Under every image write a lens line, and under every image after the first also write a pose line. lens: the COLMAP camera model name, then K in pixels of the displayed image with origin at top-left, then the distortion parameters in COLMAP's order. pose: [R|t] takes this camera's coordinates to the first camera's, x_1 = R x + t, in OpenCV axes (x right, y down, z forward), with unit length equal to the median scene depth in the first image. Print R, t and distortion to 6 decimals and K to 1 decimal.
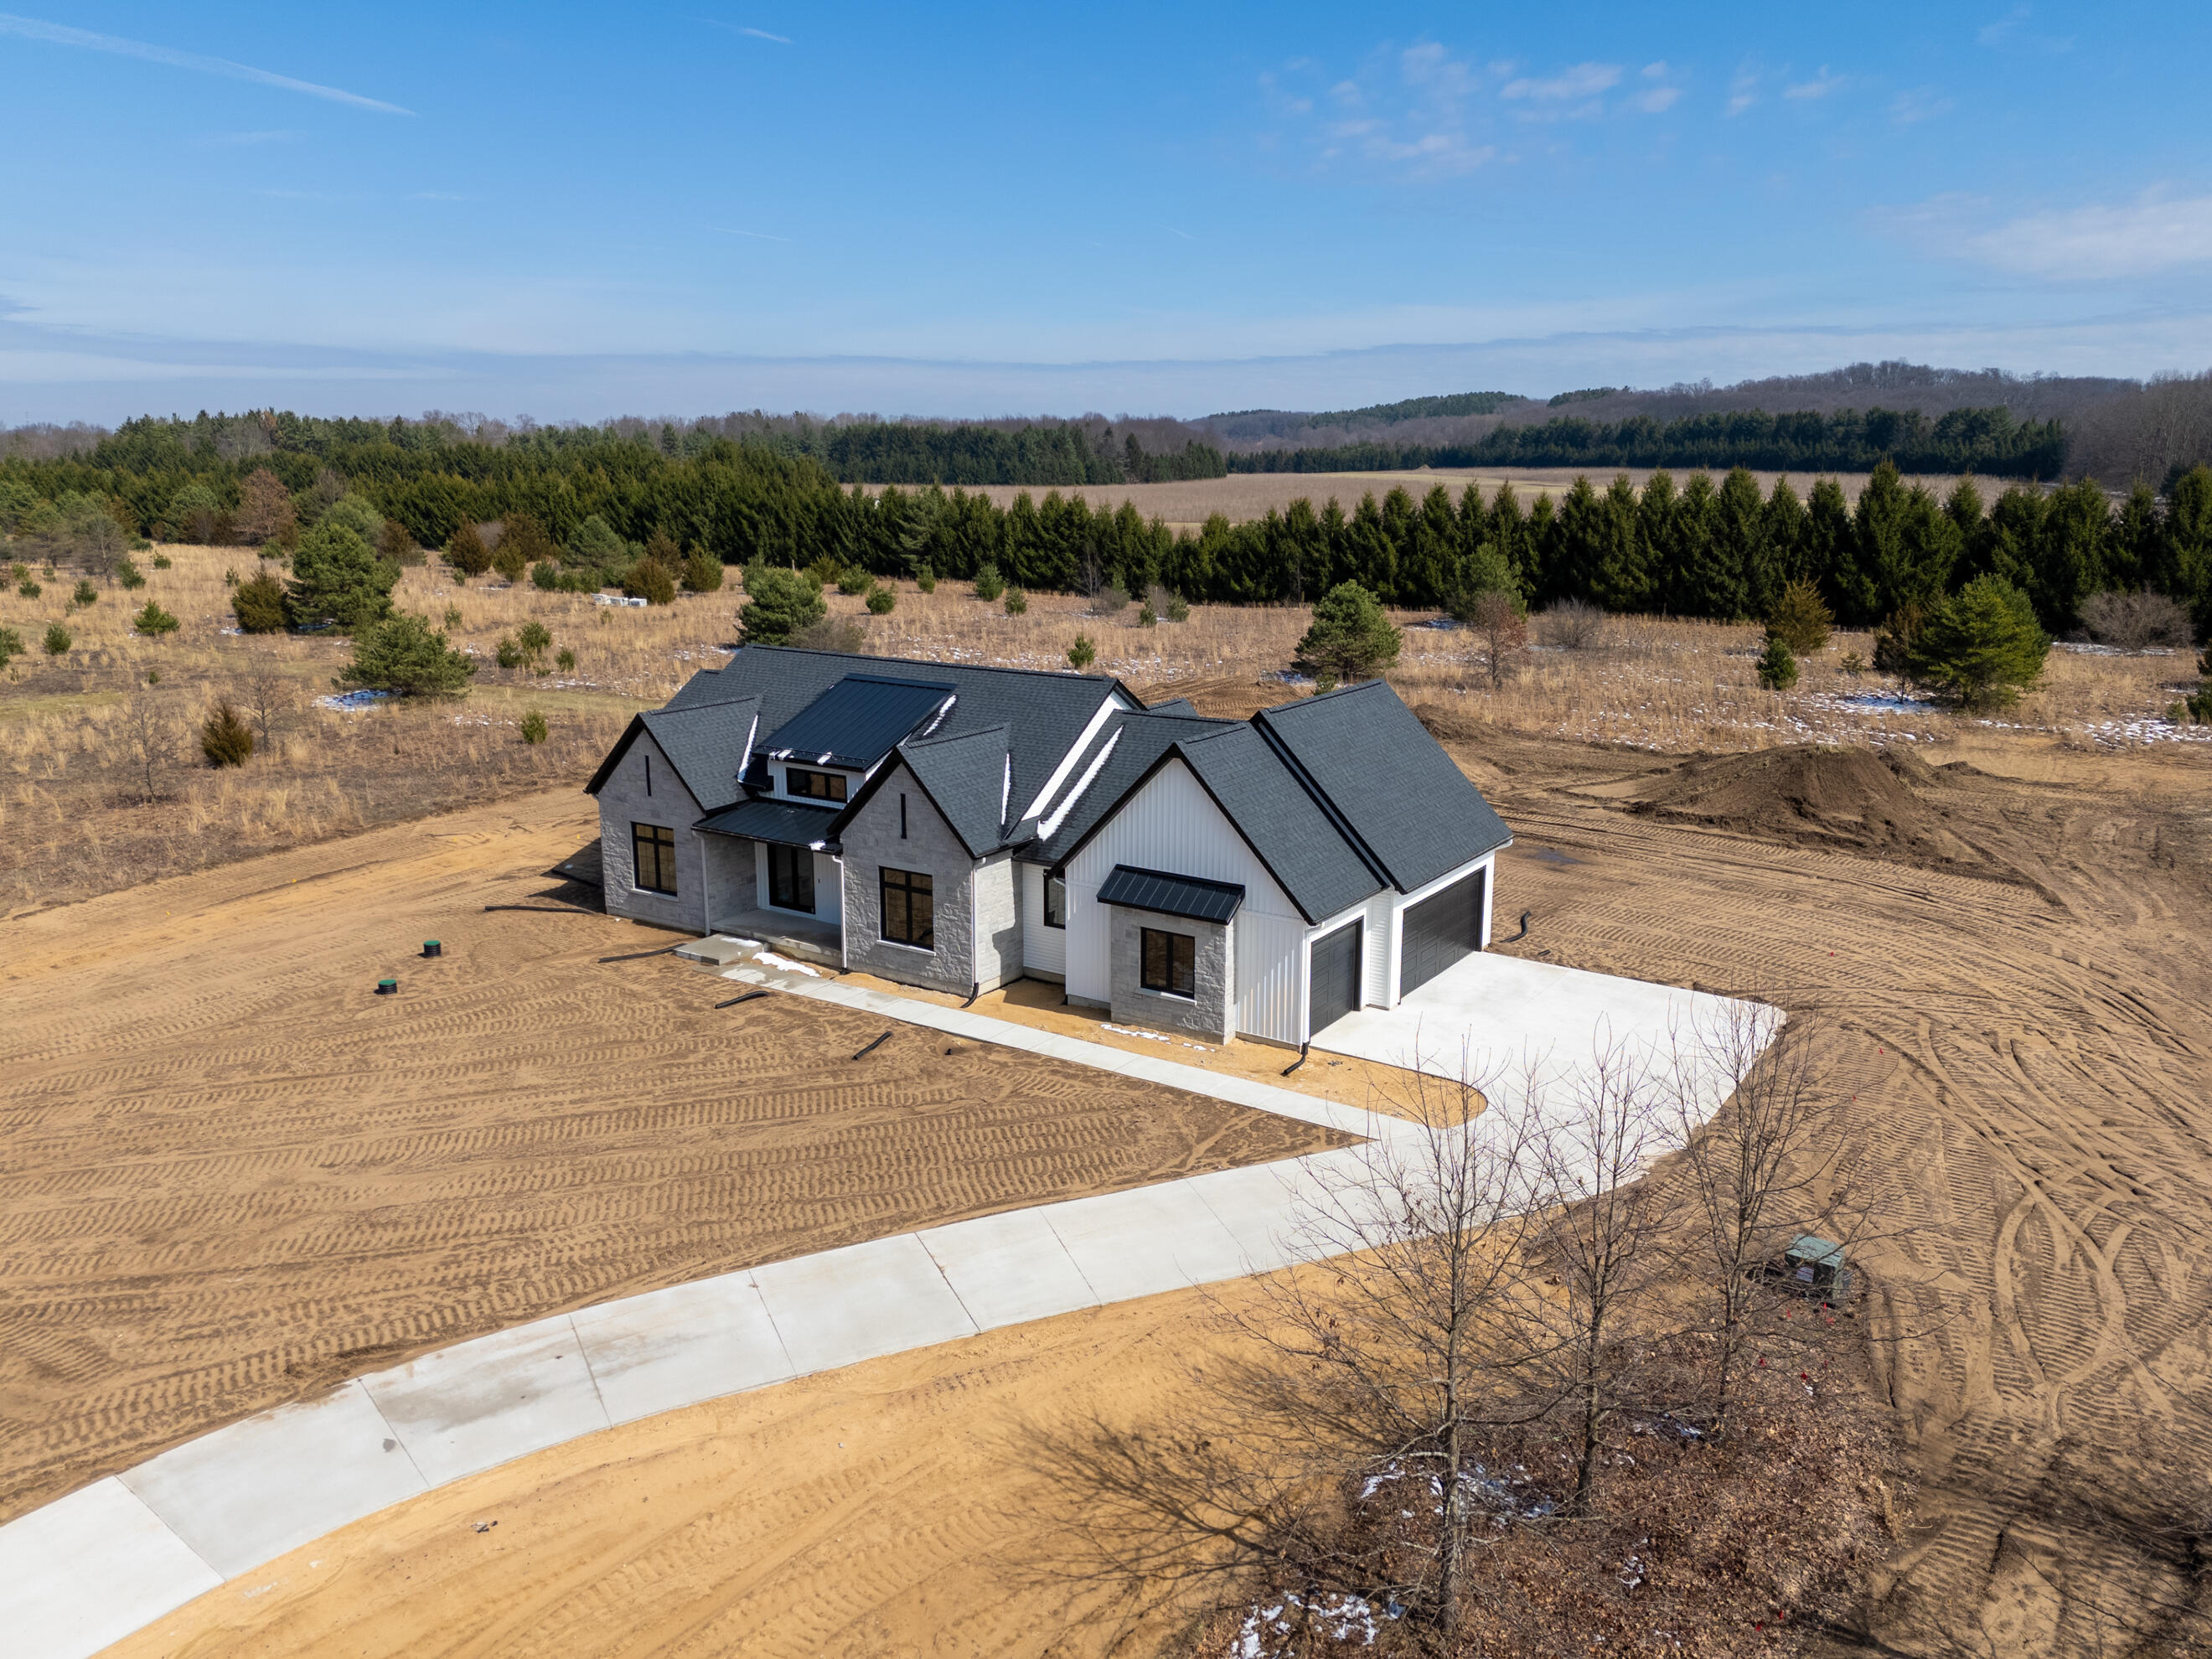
lens RADIAL K [[1621.4, 0, 1101.5], [0, 1621.4, 831.4], [0, 0, 1]] dist [0.071761, -0.069156]
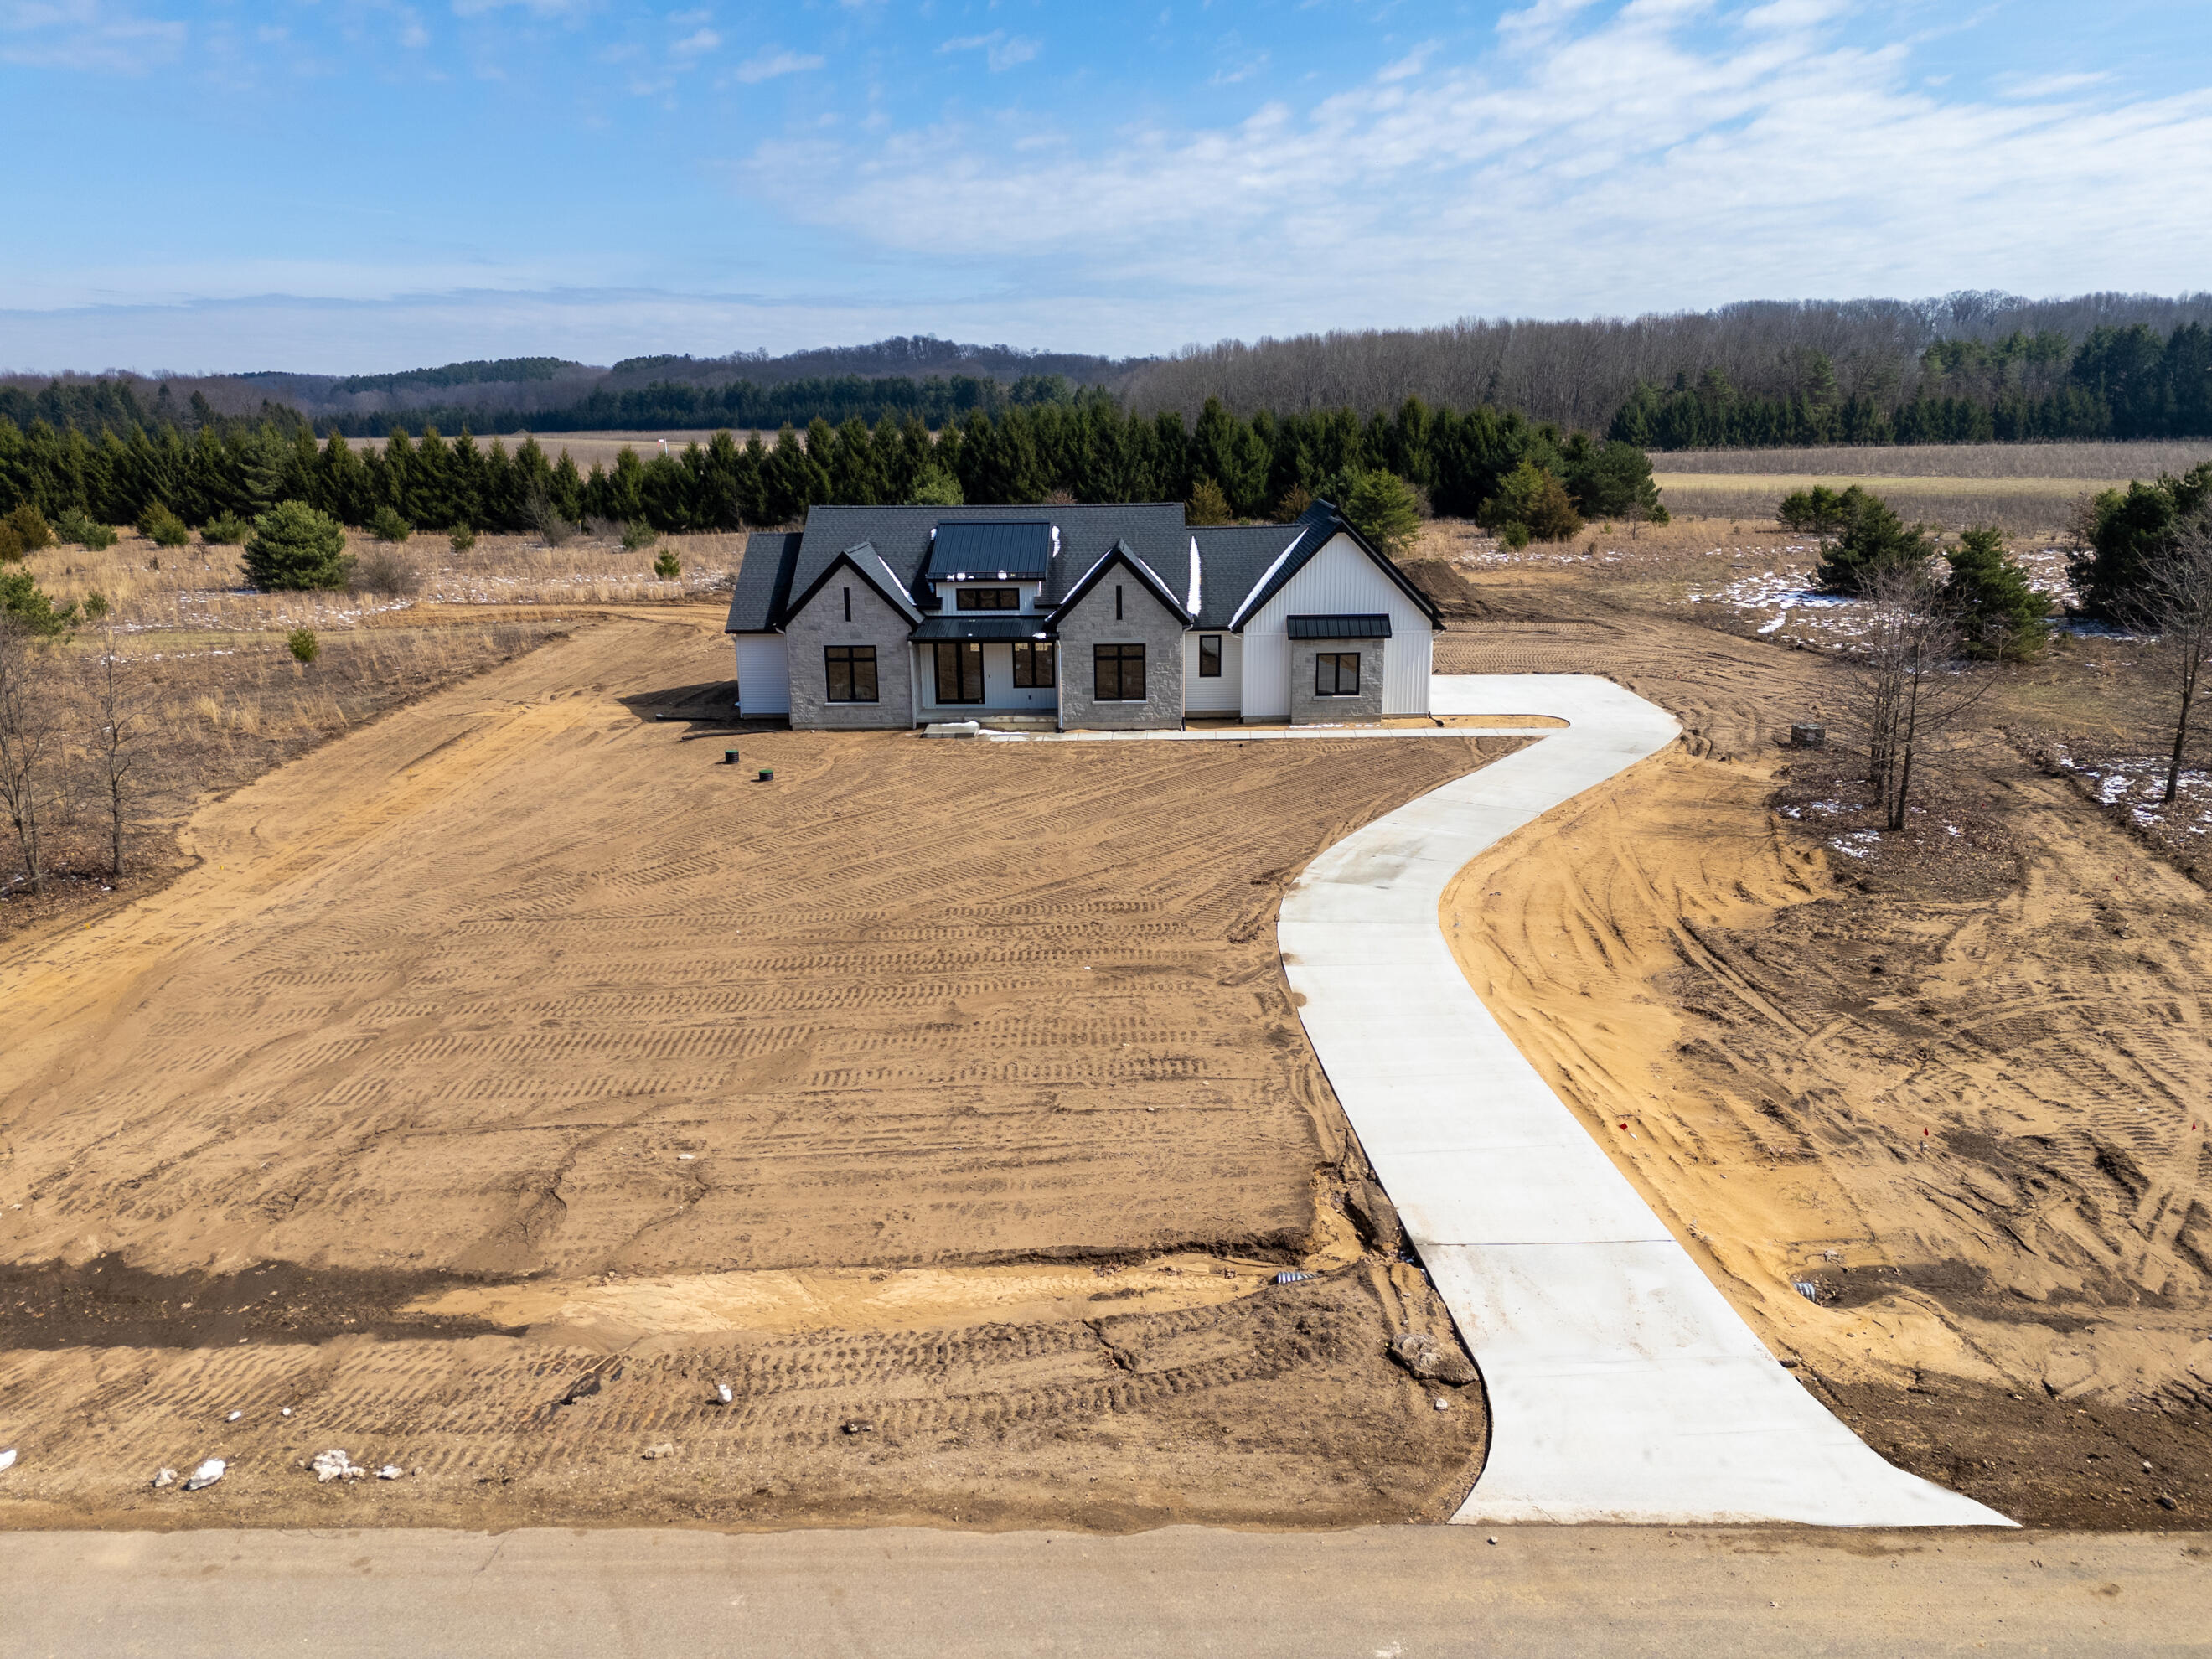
lens RADIAL K [[1621.4, 0, 1109.0], [0, 1621.4, 823.4], [0, 0, 1]] dist [0.071761, -0.069156]
pose [[0.842108, -0.139254, 0.521021, -0.324890], [0.132724, 0.989888, 0.050052, 0.039420], [-0.522723, 0.027003, 0.852075, -0.058071]]
